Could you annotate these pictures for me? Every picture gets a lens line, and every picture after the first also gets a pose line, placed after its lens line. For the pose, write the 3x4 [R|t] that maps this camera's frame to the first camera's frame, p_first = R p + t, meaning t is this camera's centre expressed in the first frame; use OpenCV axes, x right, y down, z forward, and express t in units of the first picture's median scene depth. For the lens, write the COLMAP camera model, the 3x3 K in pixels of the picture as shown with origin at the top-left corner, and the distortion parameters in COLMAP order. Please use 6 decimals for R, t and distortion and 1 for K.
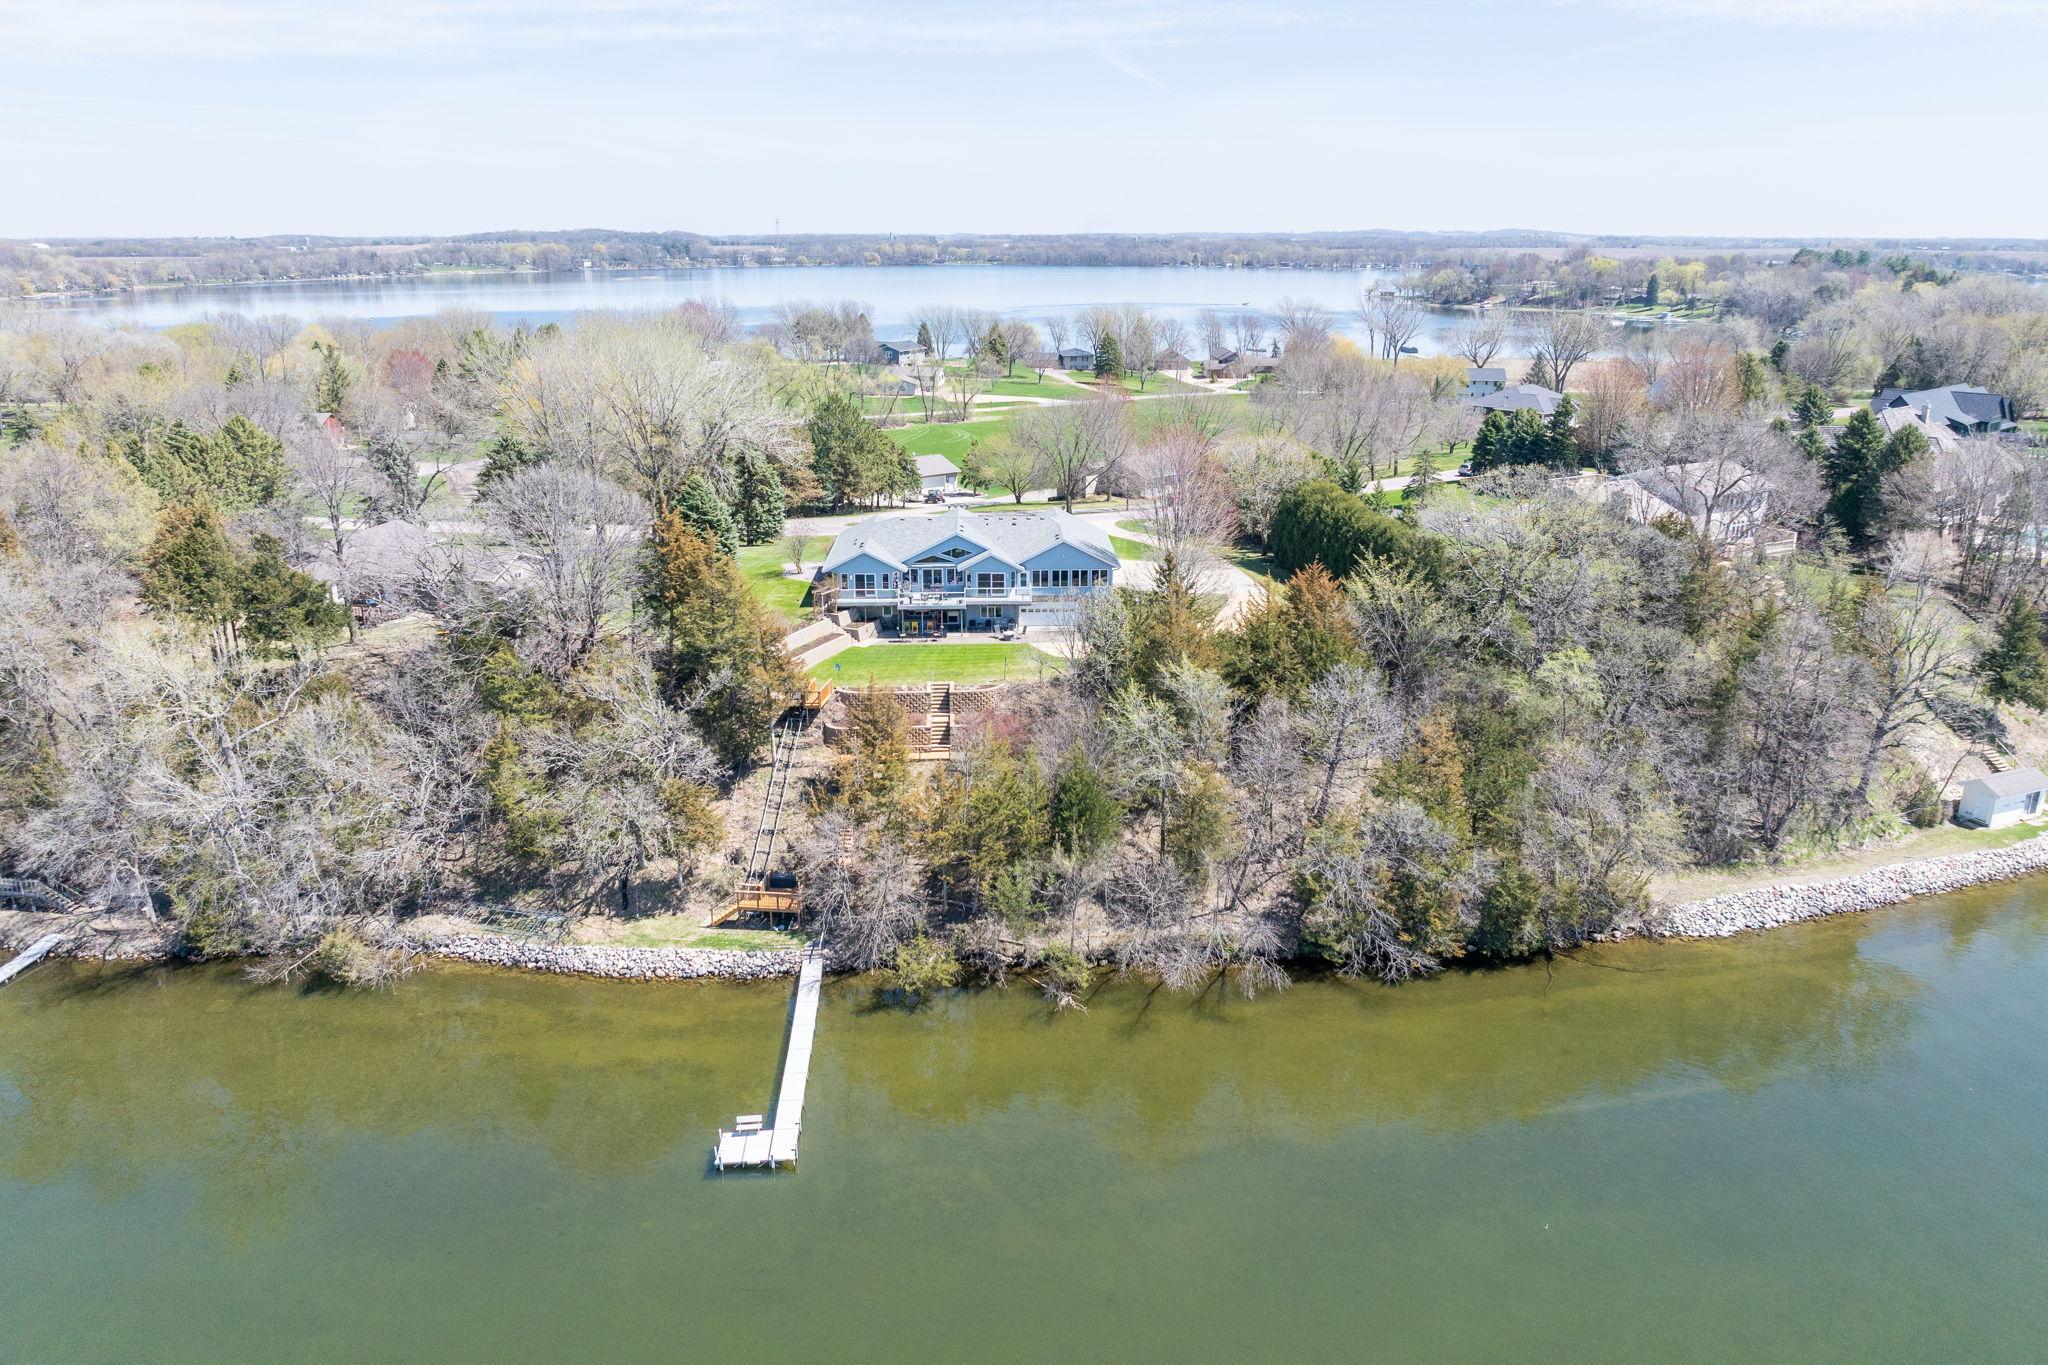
lens RADIAL K [[1437.8, 0, 1028.0], [0, 1437.8, 629.5], [0, 0, 1]] dist [-0.037072, 0.023667]
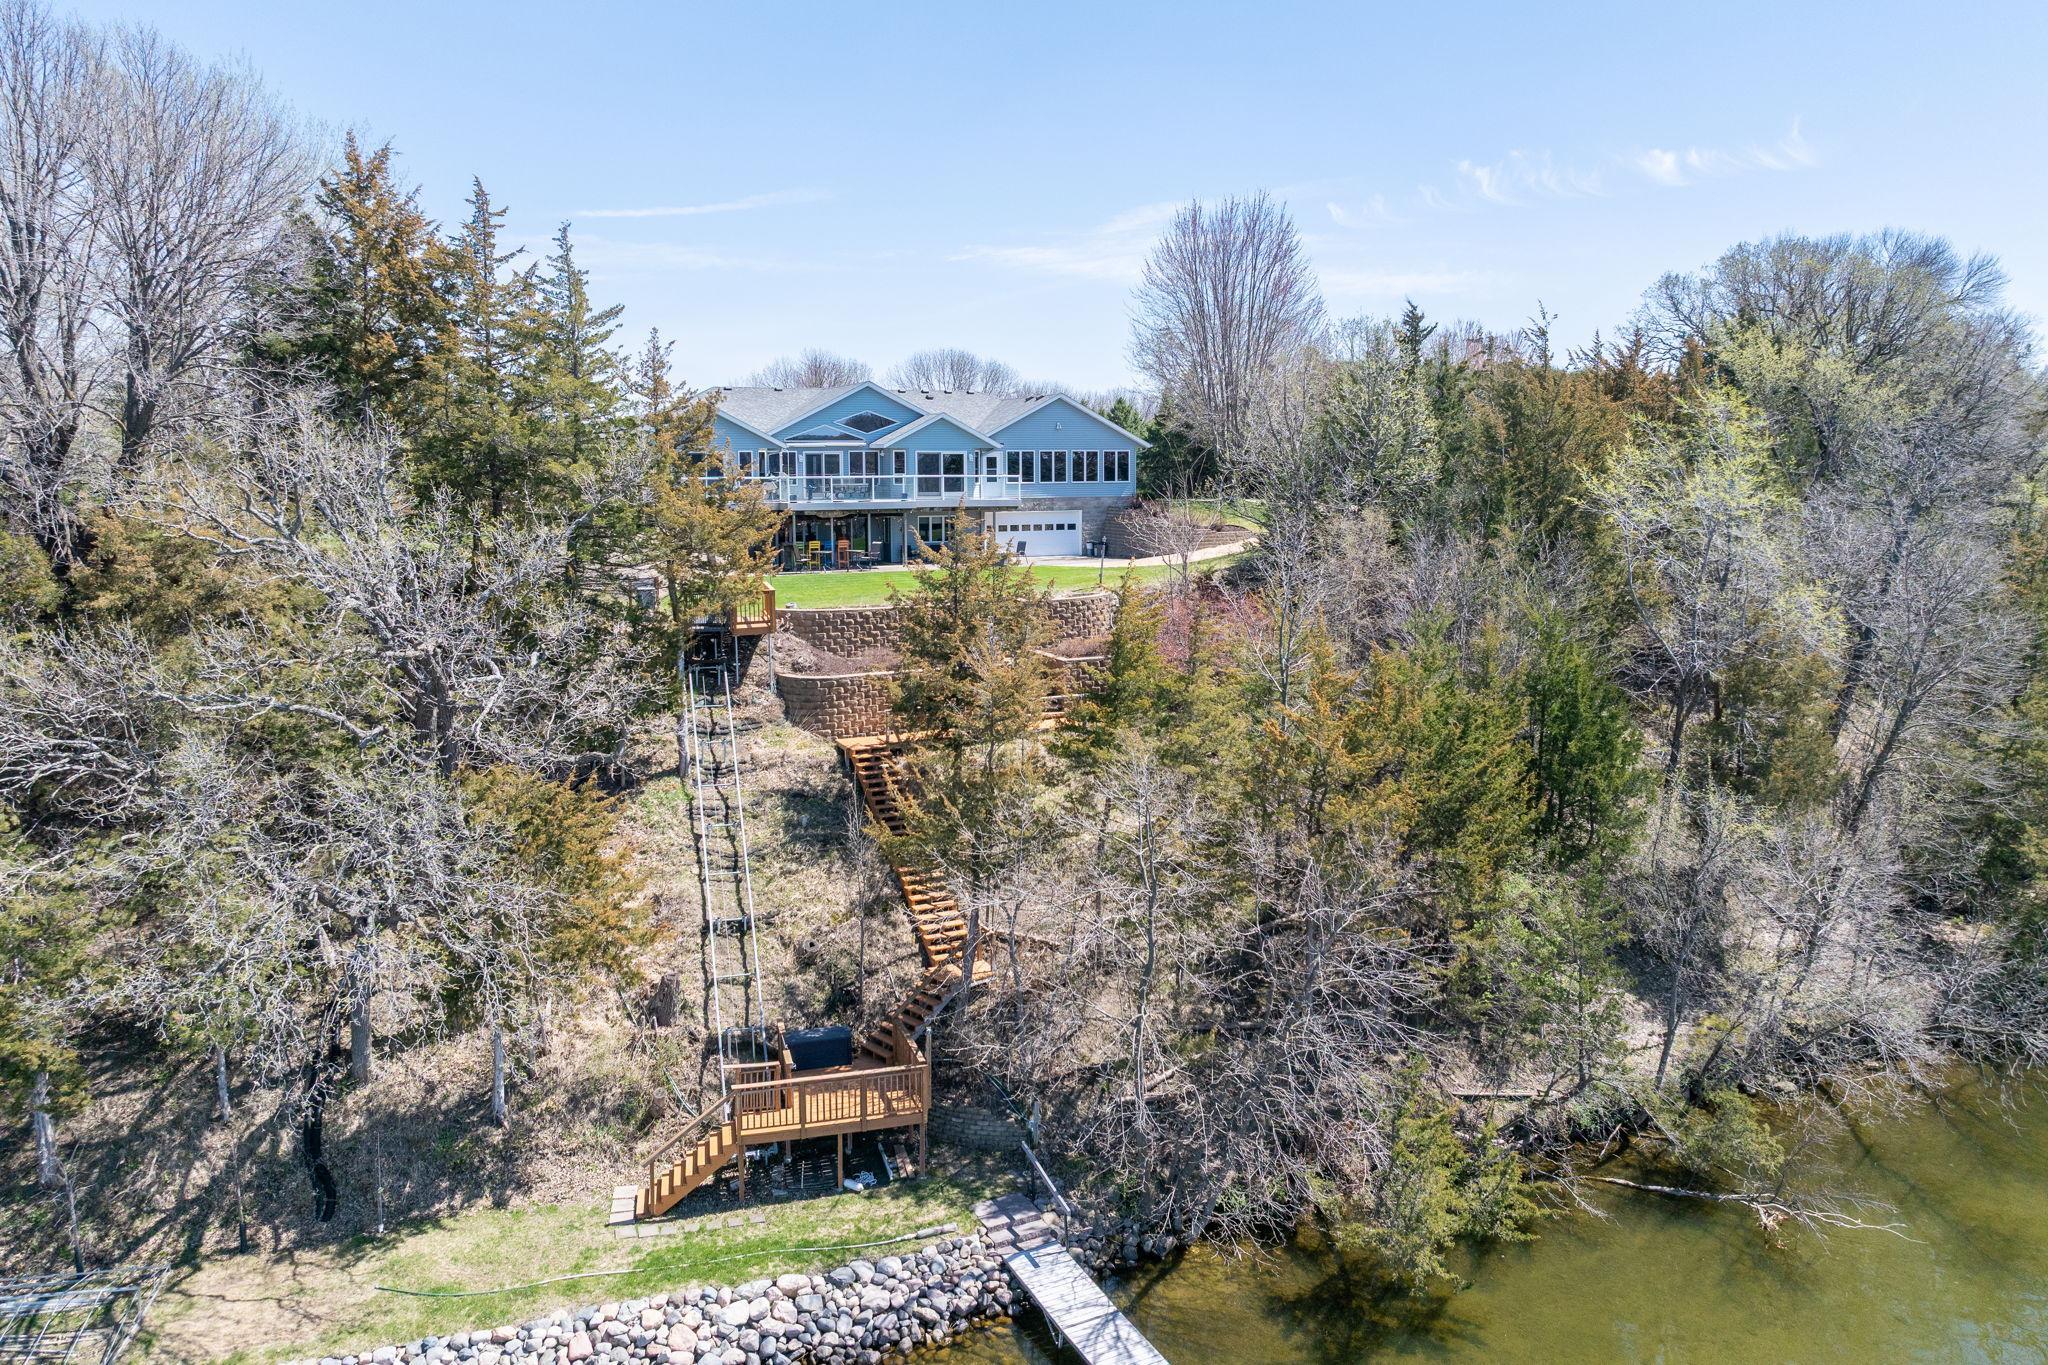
lens RADIAL K [[1437.8, 0, 1024.7], [0, 1437.8, 630.2], [0, 0, 1]] dist [-0.037072, 0.023667]
pose [[0.926718, -0.046947, 0.372812, -0.225160], [0.103498, 0.985677, -0.133148, 0.113305], [-0.361222, 0.161976, 0.918304, 0.575211]]
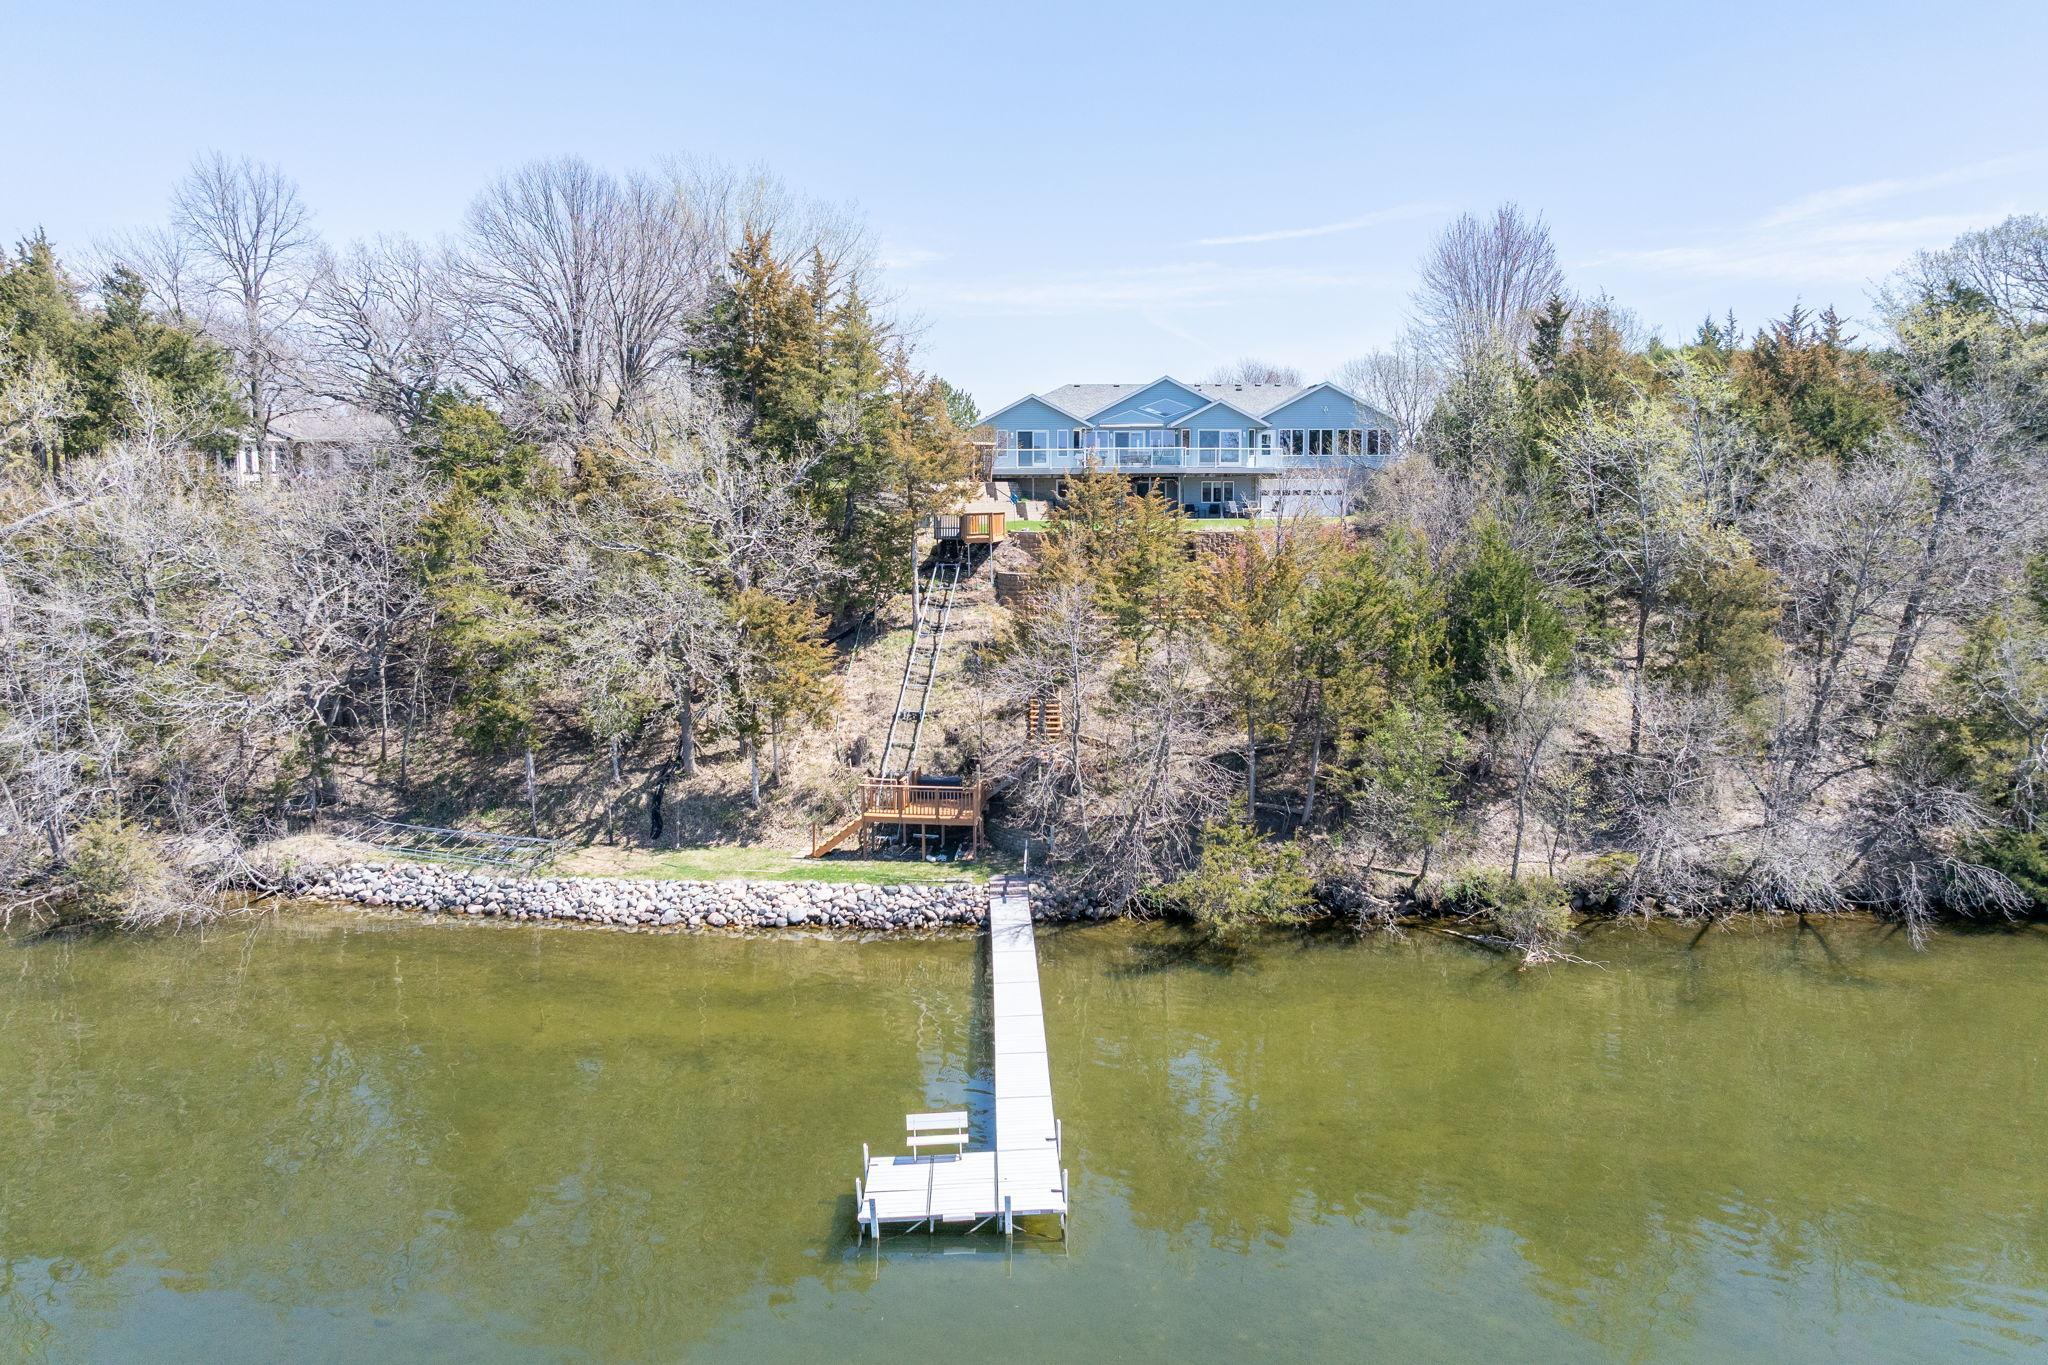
lens RADIAL K [[1437.8, 0, 1026.6], [0, 1437.8, 629.0], [0, 0, 1]] dist [-0.037072, 0.023667]
pose [[0.999512, -0.000869, -0.031210, -0.107653], [-0.004394, 0.985747, -0.168176, 0.187252], [0.030912, 0.168232, 0.985263, 0.396664]]
